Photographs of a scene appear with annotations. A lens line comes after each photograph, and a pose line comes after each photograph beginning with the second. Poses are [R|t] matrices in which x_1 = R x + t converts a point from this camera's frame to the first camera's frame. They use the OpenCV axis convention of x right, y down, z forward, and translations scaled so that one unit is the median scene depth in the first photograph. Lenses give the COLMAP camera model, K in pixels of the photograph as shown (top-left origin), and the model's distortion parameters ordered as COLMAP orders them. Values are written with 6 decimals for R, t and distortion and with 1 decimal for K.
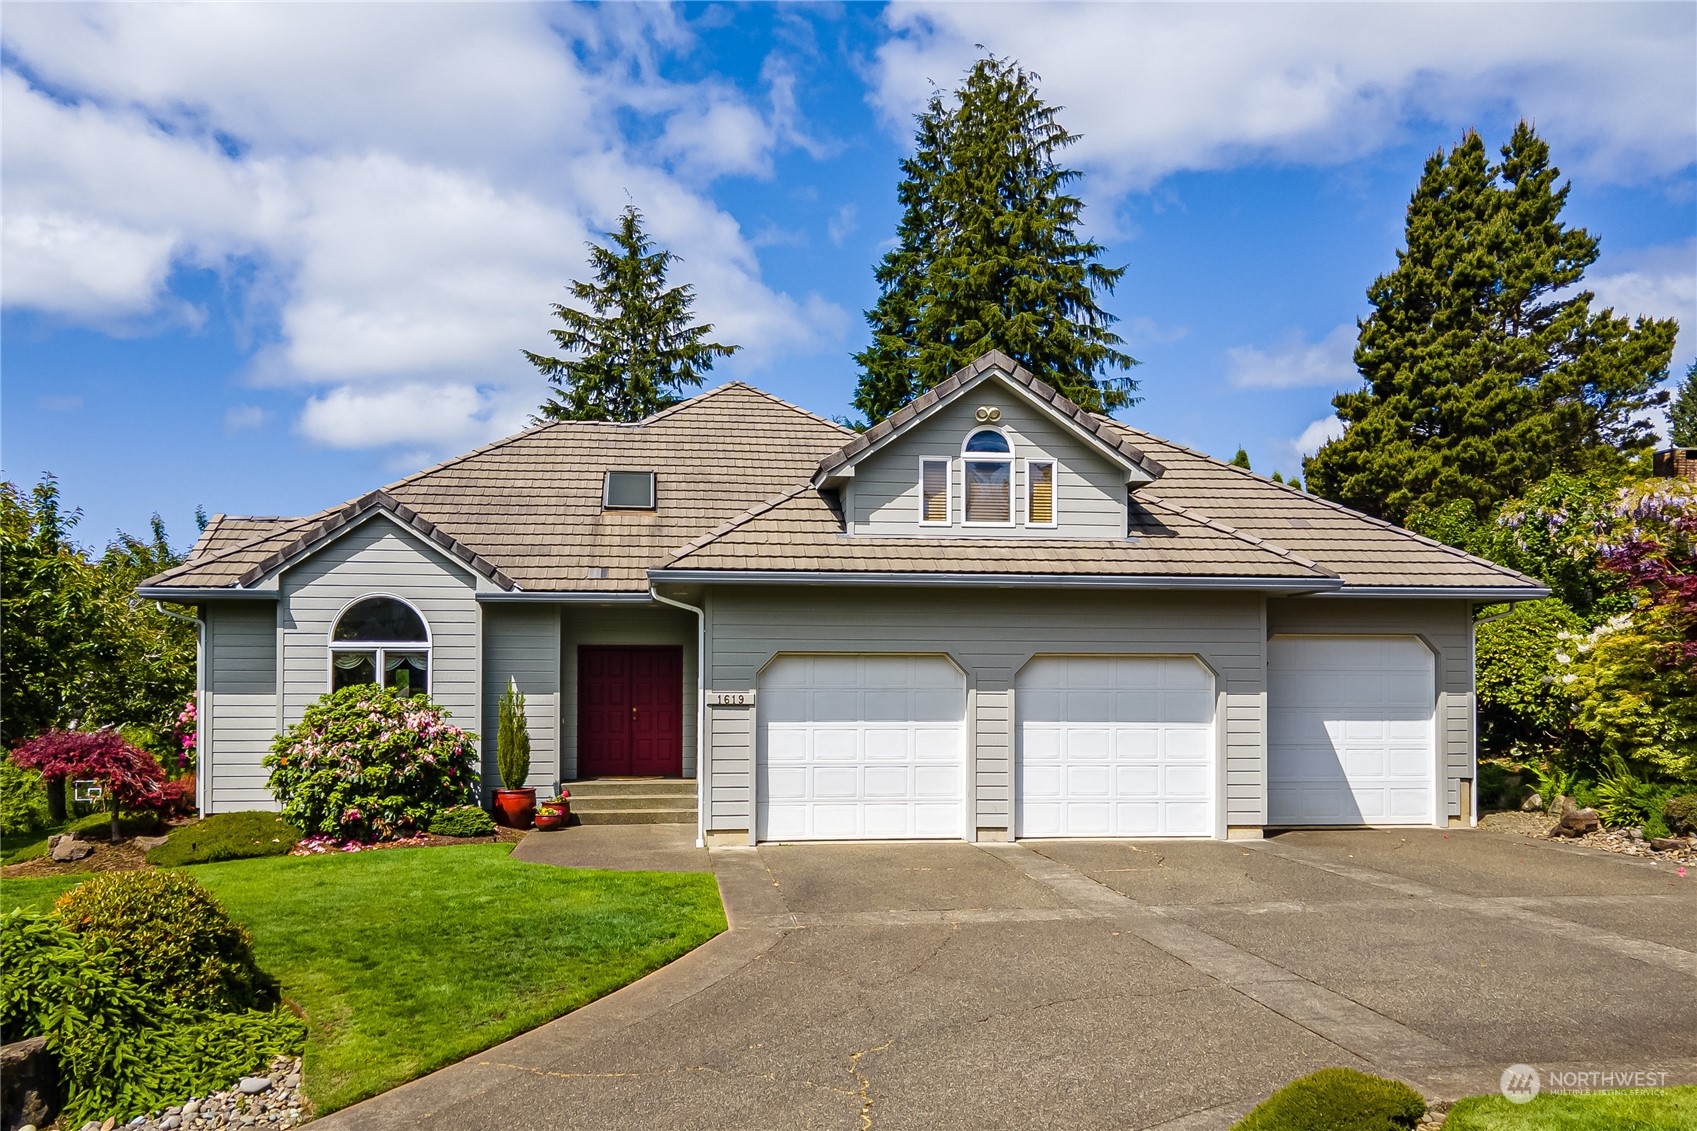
lens RADIAL K [[1239.8, 0, 846.2], [0, 1239.8, 695.0], [0, 0, 1]] dist [0.030590, 0.009864]
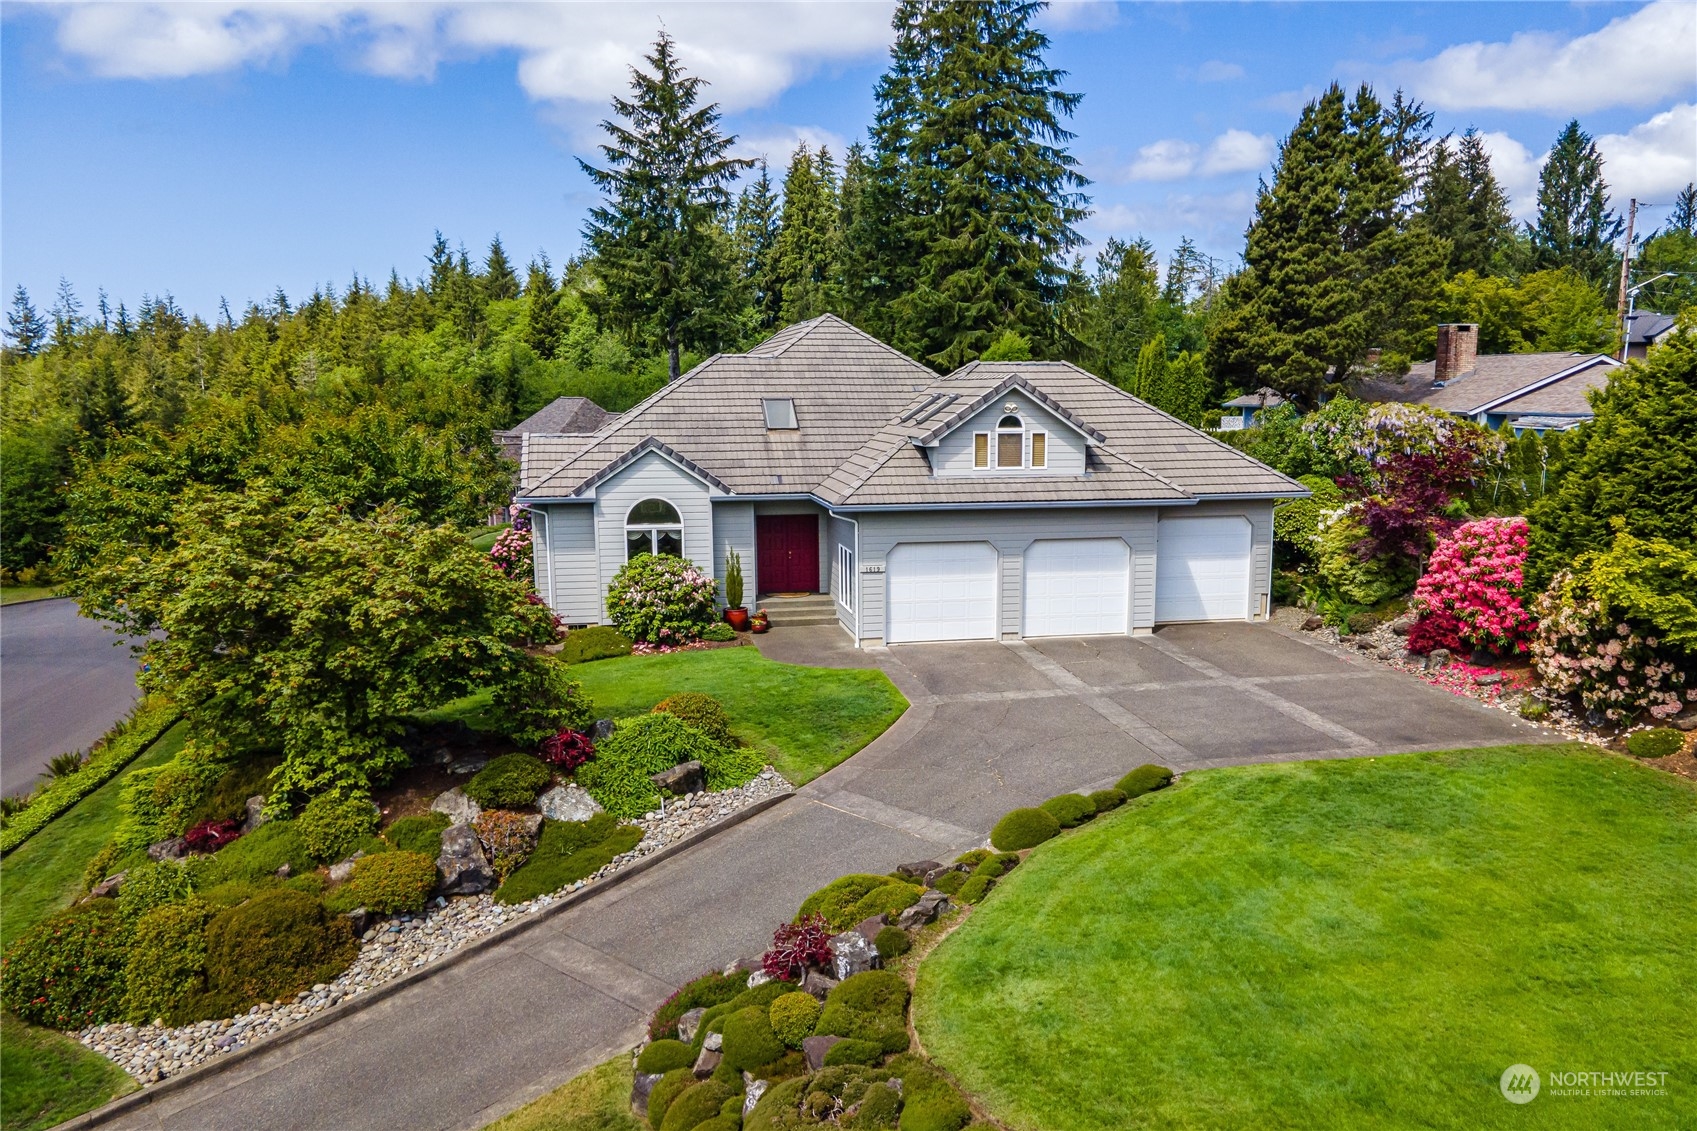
lens RADIAL K [[1342.0, 0, 878.4], [0, 1342.0, 569.7], [0, 0, 1]] dist [0.057008, -0.001566]
pose [[0.996373, -0.015512, 0.083671, -0.224196], [0.001200, 0.985708, 0.168456, -0.296246], [-0.085088, -0.167745, 0.982152, -0.863099]]
